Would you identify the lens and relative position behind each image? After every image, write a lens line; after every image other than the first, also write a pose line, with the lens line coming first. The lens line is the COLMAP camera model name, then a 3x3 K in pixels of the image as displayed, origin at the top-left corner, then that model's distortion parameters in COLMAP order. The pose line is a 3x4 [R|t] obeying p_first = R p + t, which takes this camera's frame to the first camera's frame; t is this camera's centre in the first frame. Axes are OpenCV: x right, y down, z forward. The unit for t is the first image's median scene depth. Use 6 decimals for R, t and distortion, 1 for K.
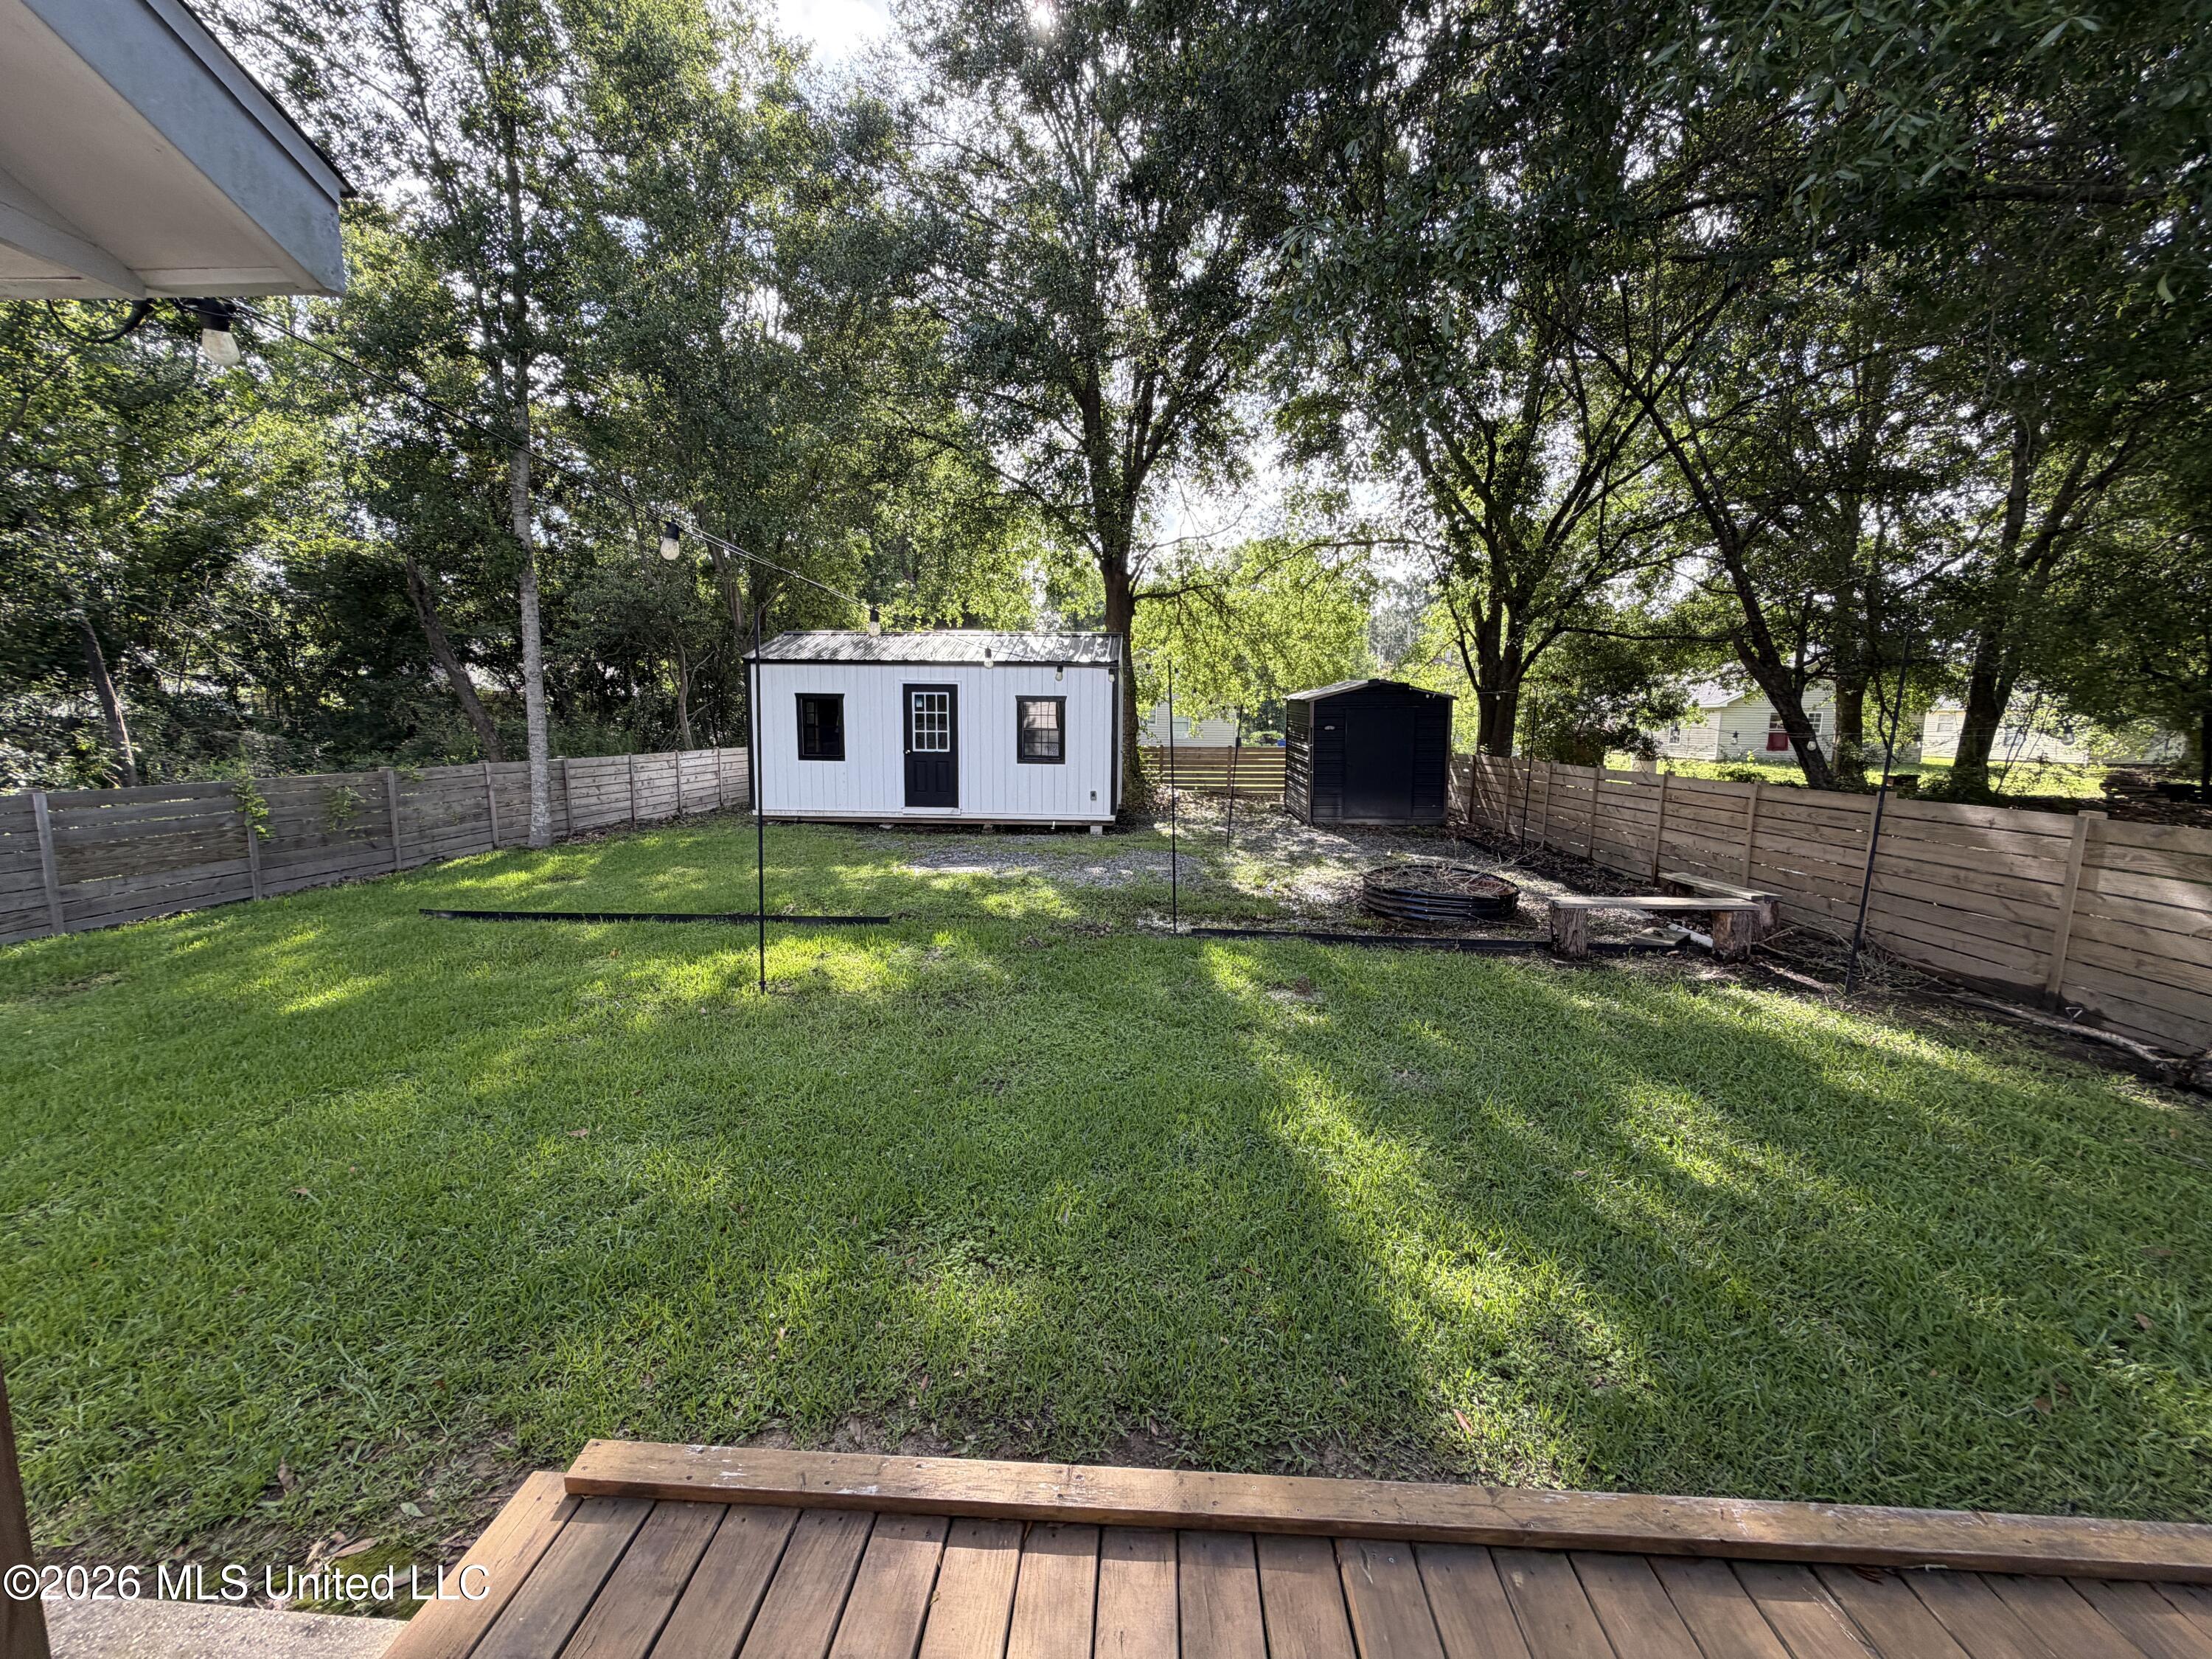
lens RADIAL K [[878.3, 0, 1106.0], [0, 878.3, 829.5], [0, 0, 1]] dist [0.000691, 0.000158]
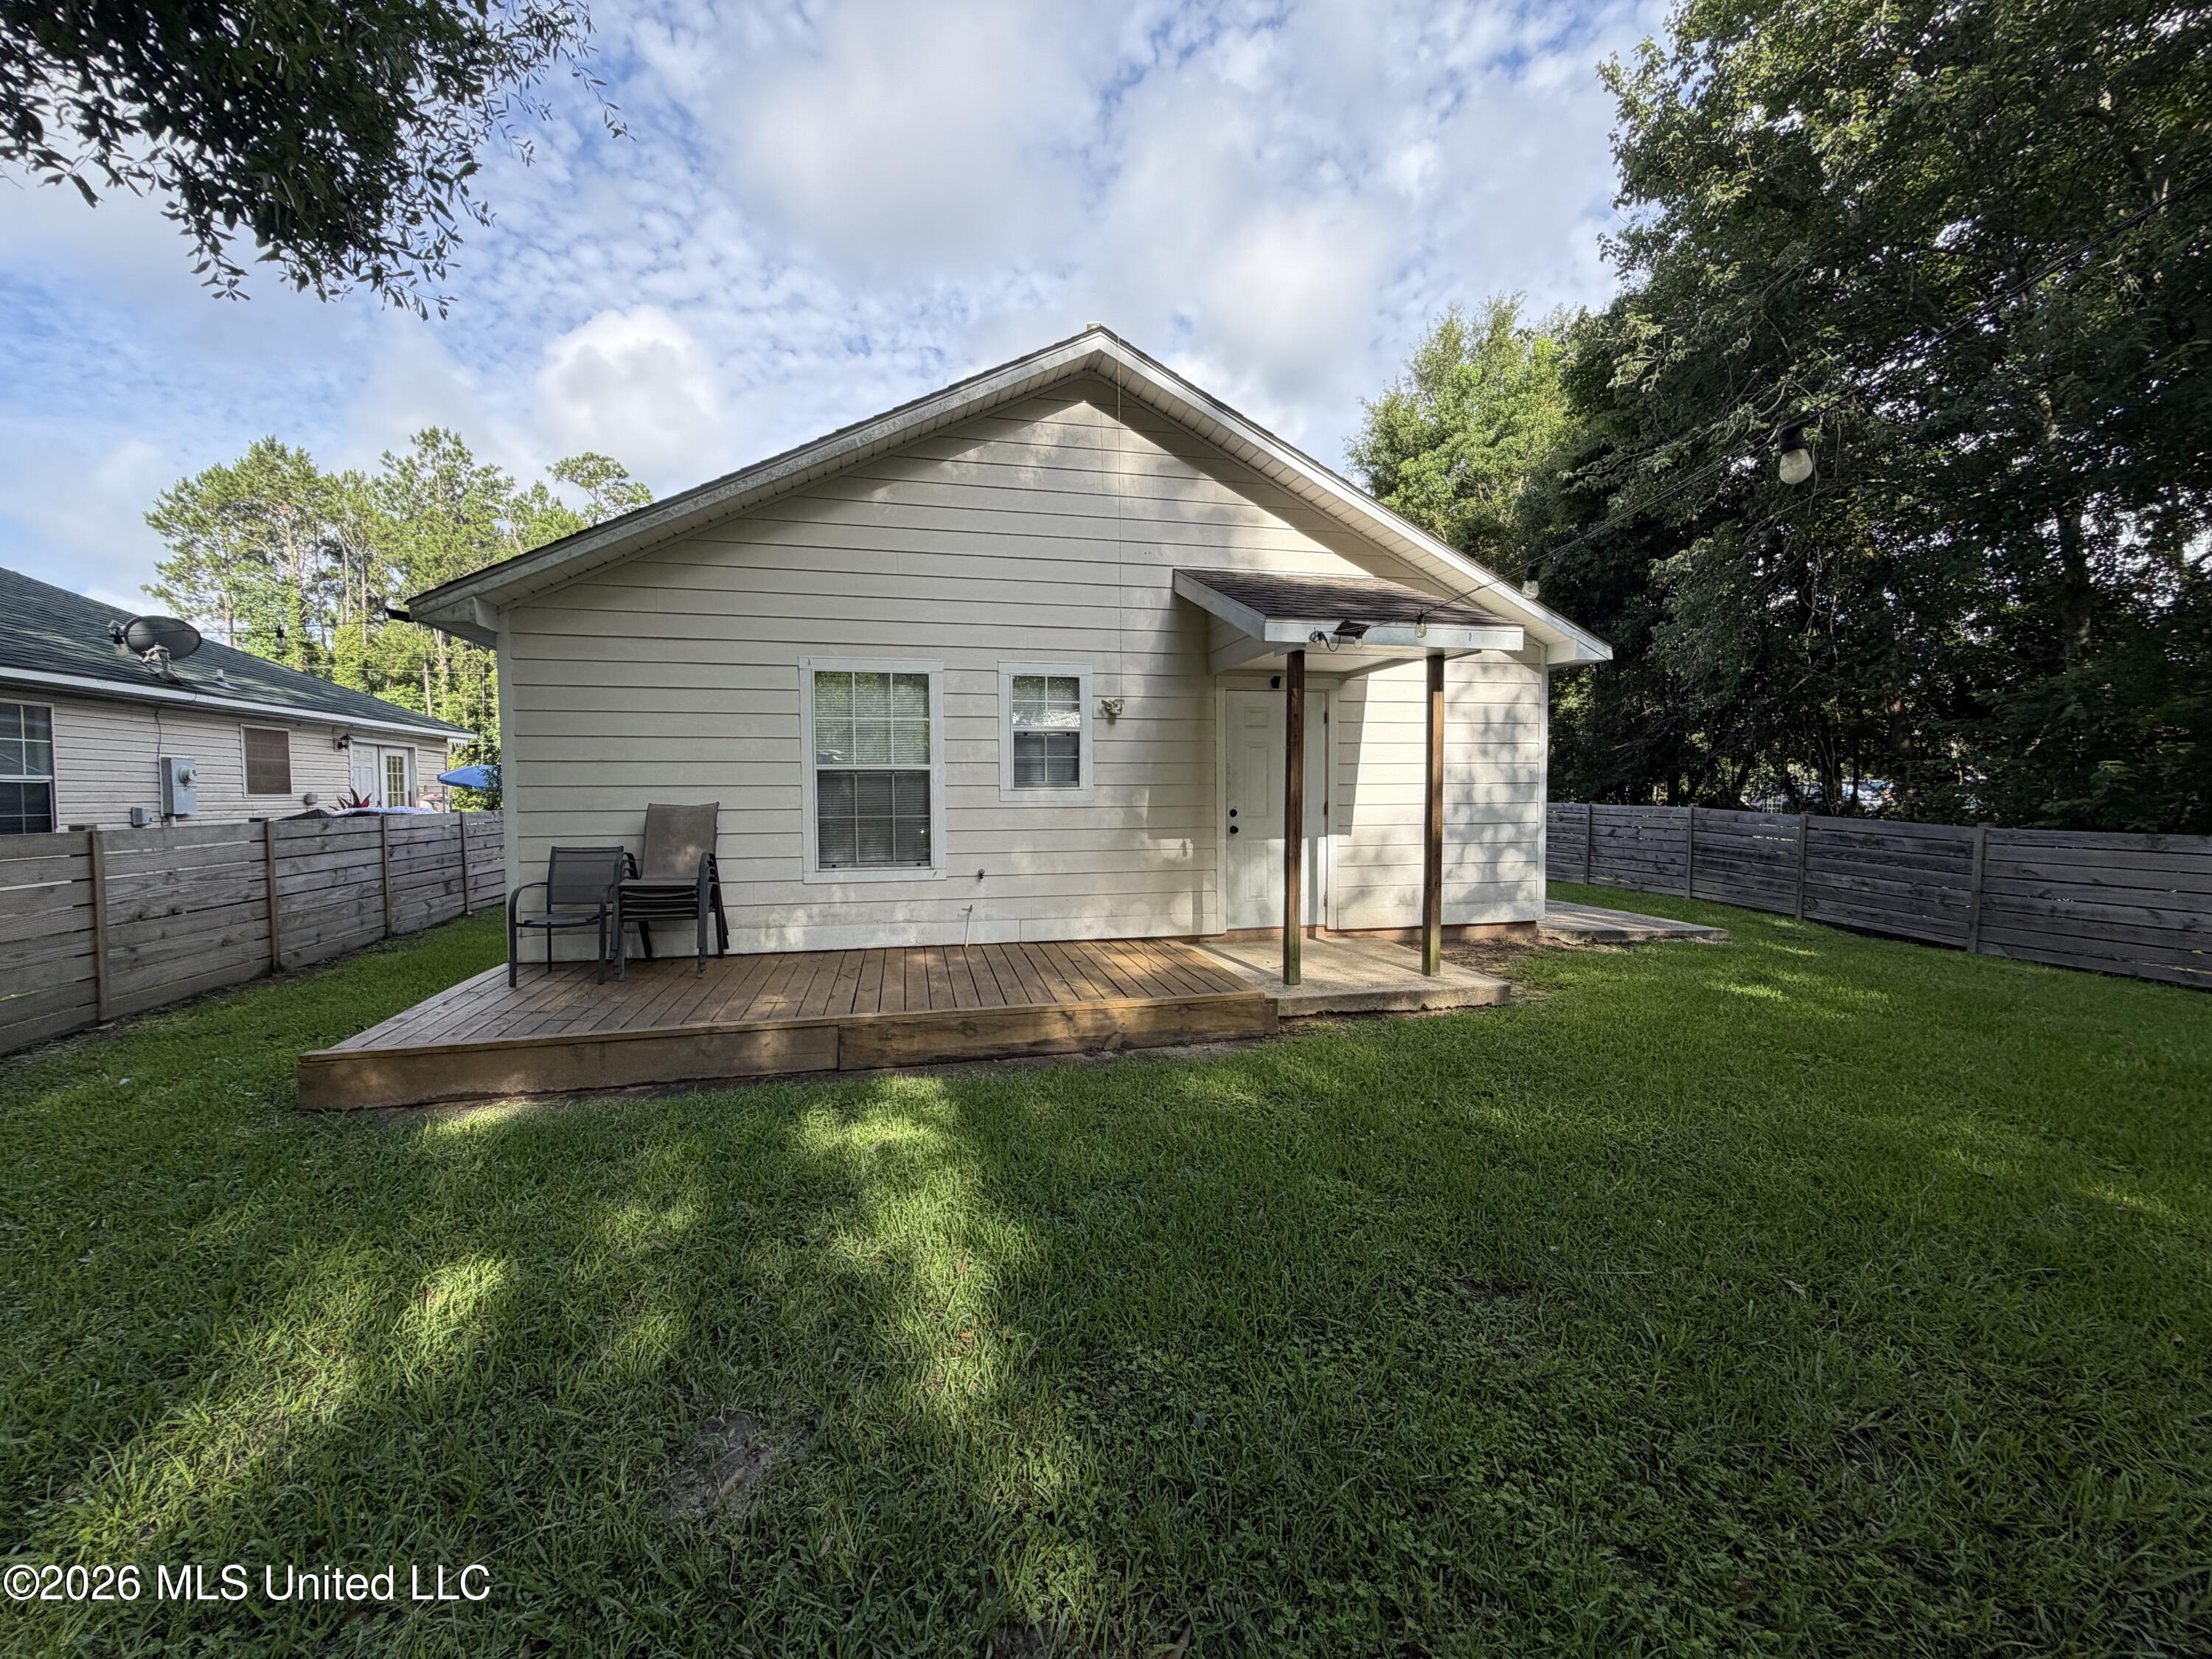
lens RADIAL K [[878.3, 0, 1106.0], [0, 878.3, 829.5], [0, 0, 1]] dist [0.000691, 0.000158]
pose [[-0.960905, 0.006019, -0.276813, 0.354904], [-0.040060, 0.986222, 0.160504, -0.144808], [0.273965, 0.165319, -0.947424, 1.797152]]
